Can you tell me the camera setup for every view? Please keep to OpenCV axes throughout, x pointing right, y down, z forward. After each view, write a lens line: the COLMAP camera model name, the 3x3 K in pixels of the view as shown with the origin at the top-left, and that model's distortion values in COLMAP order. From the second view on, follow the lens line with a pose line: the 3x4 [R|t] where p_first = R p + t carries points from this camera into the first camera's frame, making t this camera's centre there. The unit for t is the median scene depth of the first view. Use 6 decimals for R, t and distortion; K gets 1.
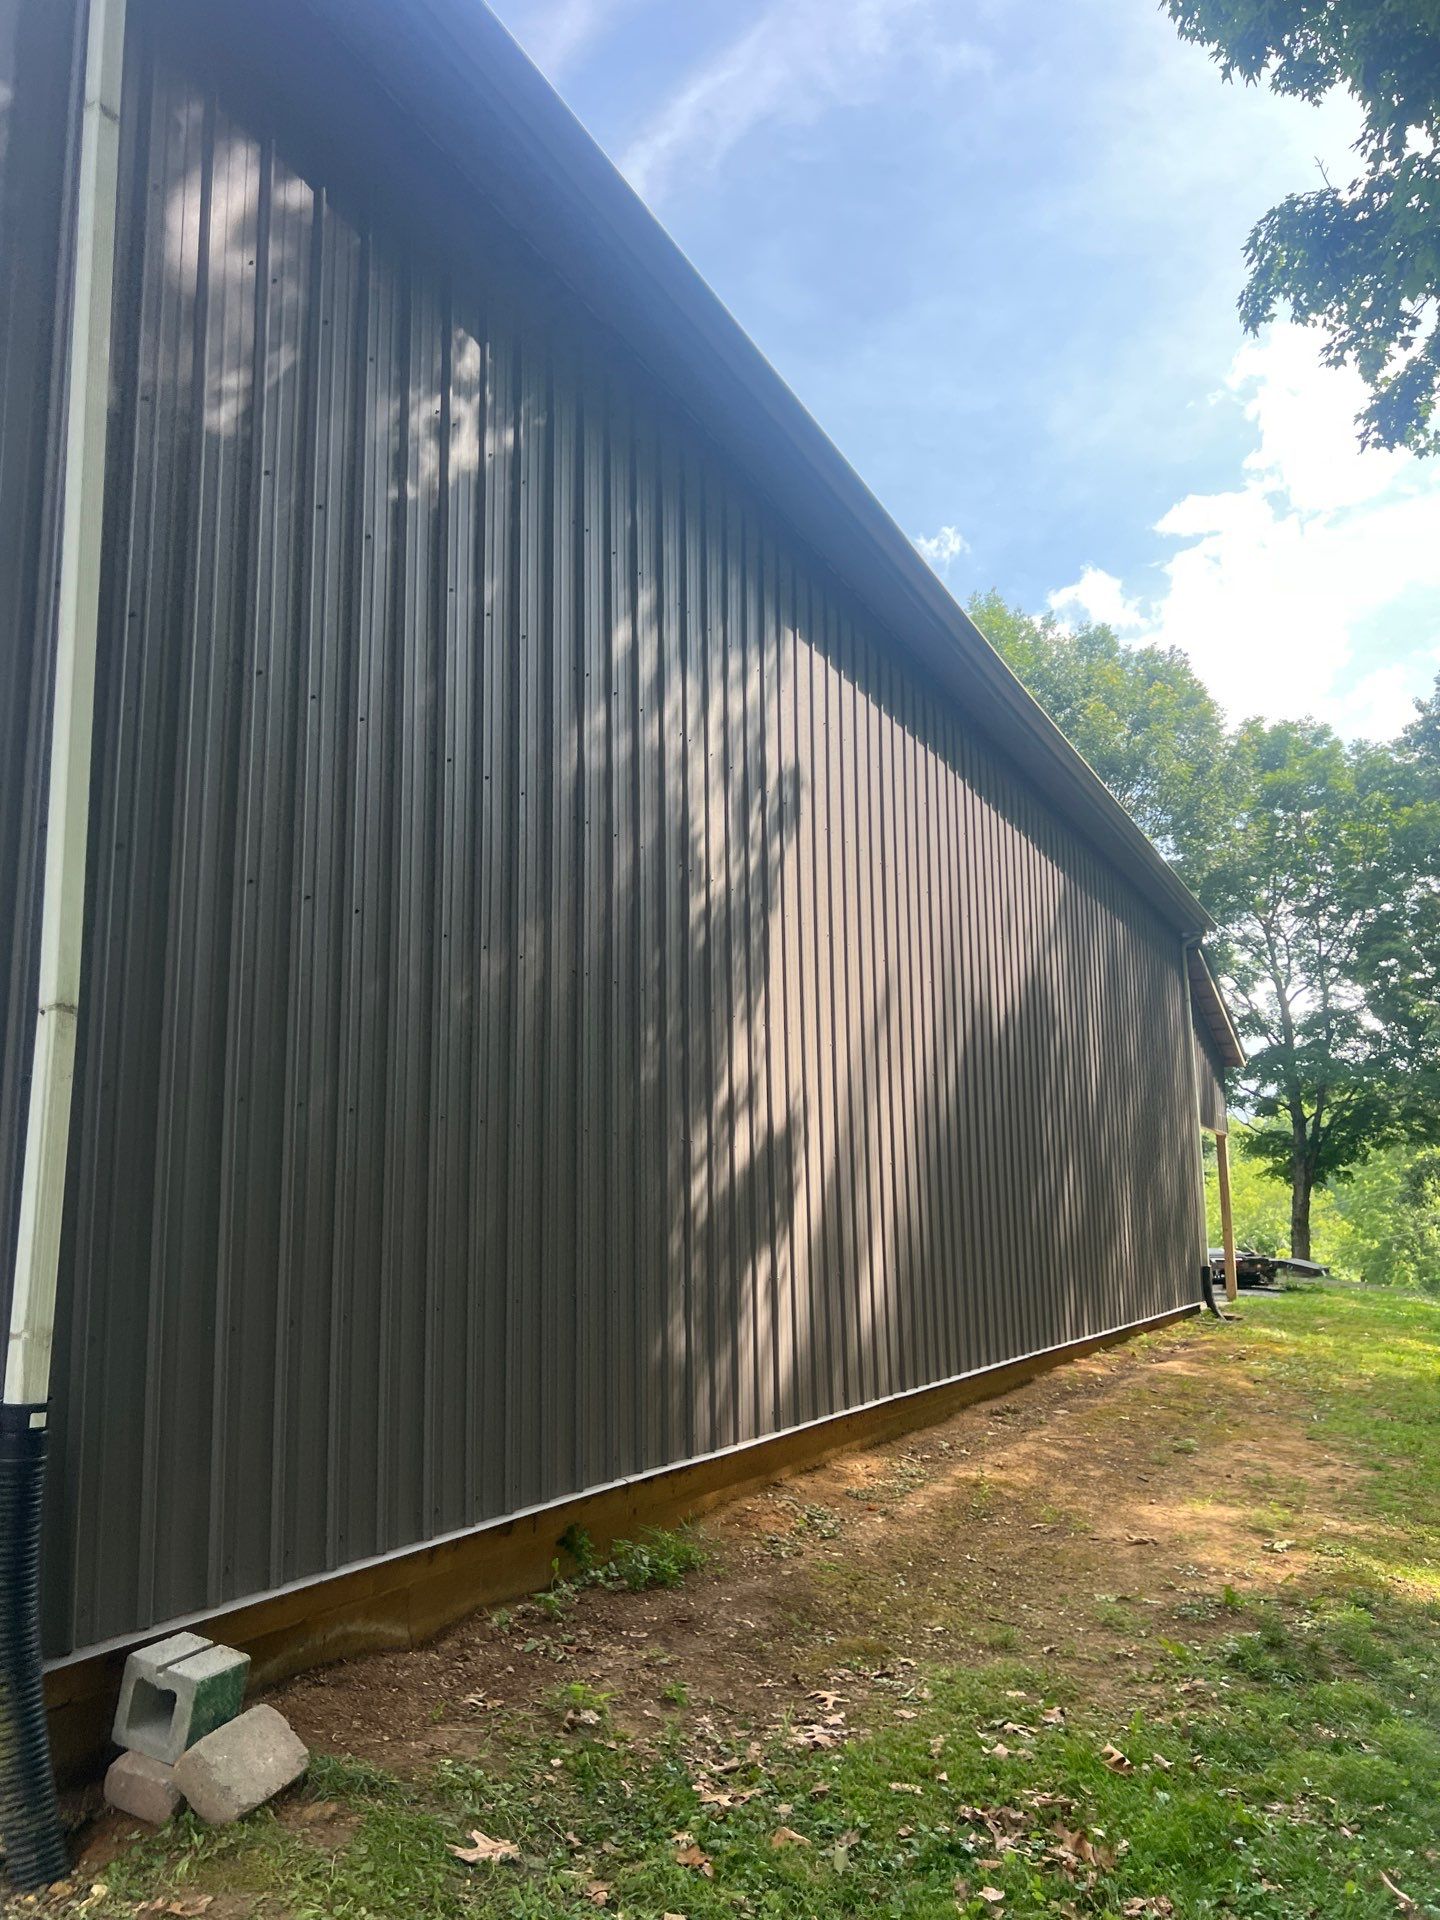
lens RADIAL K [[1395.4, 0, 720.0], [0, 1395.4, 960.0], [0, 0, 1]] dist [0.010312, 0.002201]
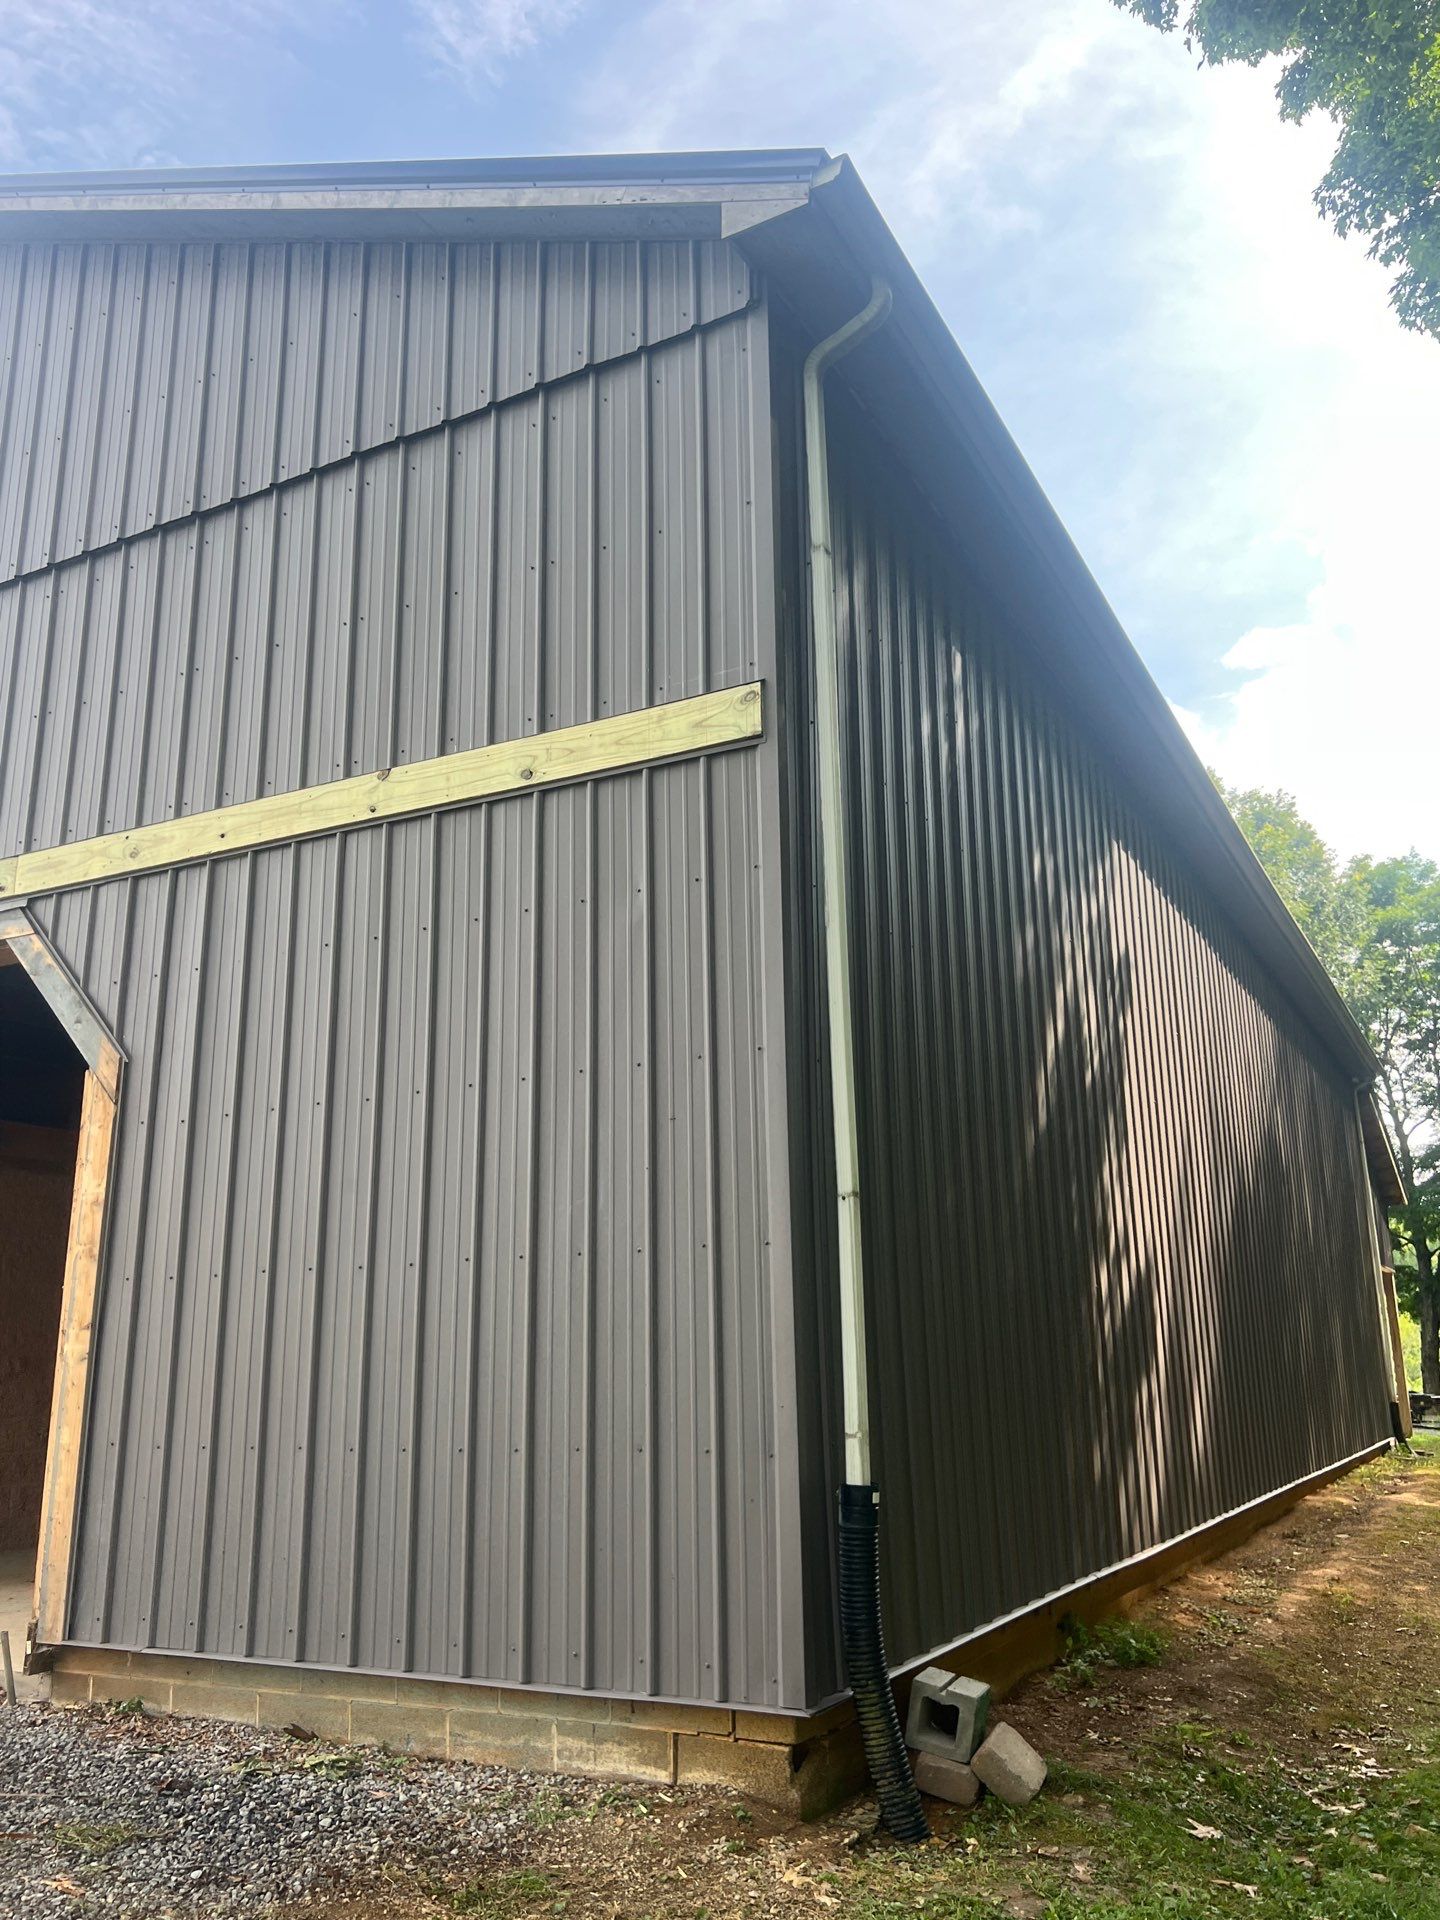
lens RADIAL K [[1414.0, 0, 720.0], [0, 1414.0, 960.0], [0, 0, 1]] dist [0.113871, -0.151610]
pose [[0.999762, -0.010013, -0.019384, -0.221460], [0.008247, 0.995983, -0.089160, -0.025148], [0.020198, 0.088979, 0.995829, -0.166804]]
